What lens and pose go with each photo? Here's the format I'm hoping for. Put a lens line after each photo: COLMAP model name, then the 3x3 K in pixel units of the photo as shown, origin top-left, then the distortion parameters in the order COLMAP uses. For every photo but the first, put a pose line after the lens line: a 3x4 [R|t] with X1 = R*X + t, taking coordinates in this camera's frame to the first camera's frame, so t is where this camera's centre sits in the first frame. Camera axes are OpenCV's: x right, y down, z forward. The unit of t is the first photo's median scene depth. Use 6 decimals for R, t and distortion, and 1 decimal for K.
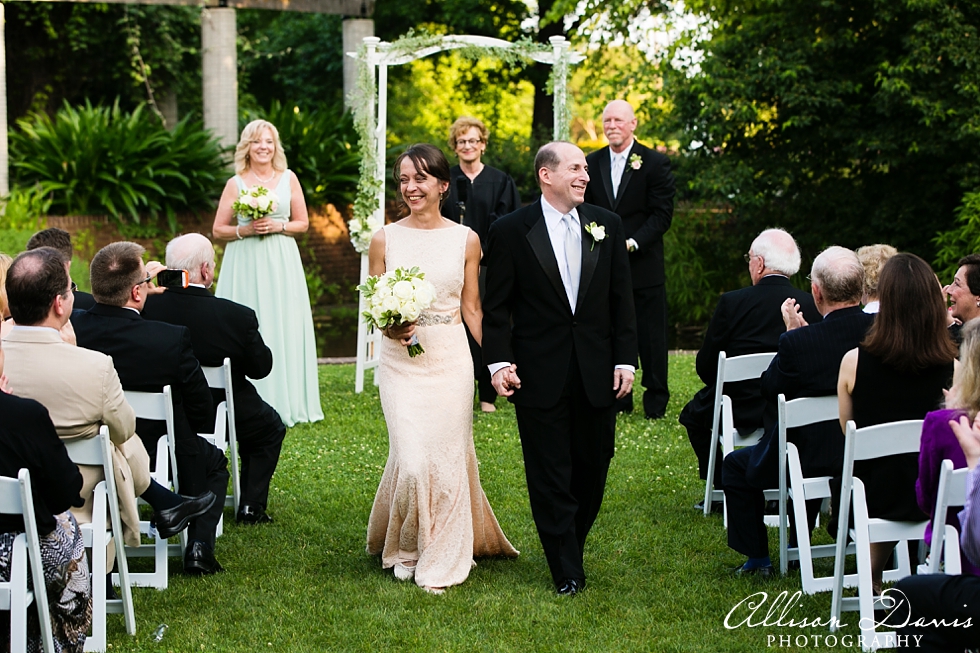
lens RADIAL K [[2771.3, 0, 495.8], [0, 2771.3, 329.3], [0, 0, 1]] dist [-0.074502, 0.000000]
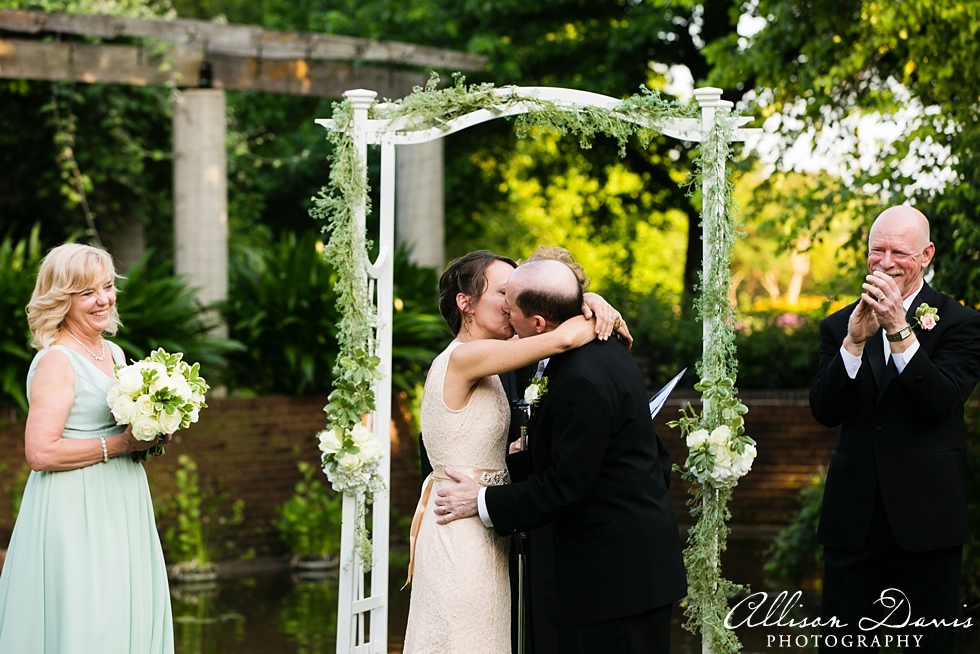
lens RADIAL K [[3694.3, 0, 486.3], [0, 3694.3, 335.2], [0, 0, 1]] dist [0.371624, 0.000000]
pose [[0.999081, 0.002148, -0.042816, 0.005044], [-0.004660, 0.998268, -0.058649, -0.008195], [0.042616, 0.058795, 0.997360, 0.145102]]
